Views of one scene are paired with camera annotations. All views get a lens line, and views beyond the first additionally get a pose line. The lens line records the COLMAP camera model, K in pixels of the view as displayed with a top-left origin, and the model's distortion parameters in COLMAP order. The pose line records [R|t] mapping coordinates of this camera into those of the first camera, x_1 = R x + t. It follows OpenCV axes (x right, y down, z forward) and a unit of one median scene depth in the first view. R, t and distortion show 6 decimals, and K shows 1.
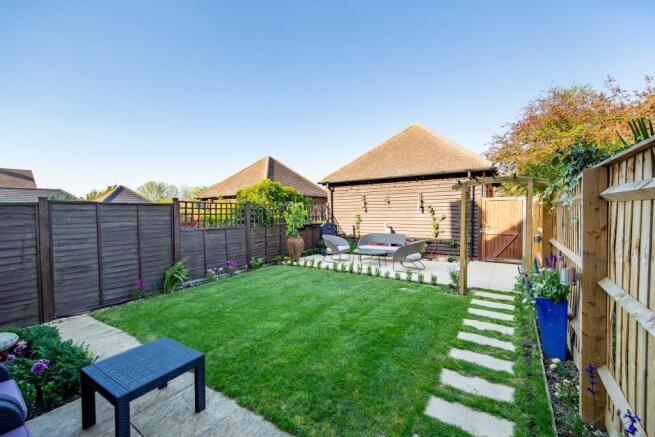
lens RADIAL K [[267.6, 0, 328.2], [0, 267.6, 216.1], [0, 0, 1]] dist [0.002931, 0.000091]
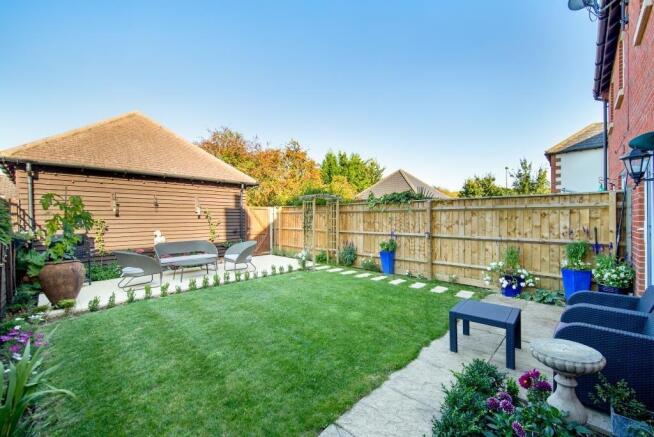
lens RADIAL K [[267.2, 0, 327.5], [0, 267.2, 220.9], [0, 0, 1]] dist [0.002931, 0.000091]
pose [[0.159904, 0.001714, 0.987131, -0.873122], [0.018806, 0.999812, -0.004783, 0.018020], [-0.986953, 0.019329, 0.159842, 0.620672]]
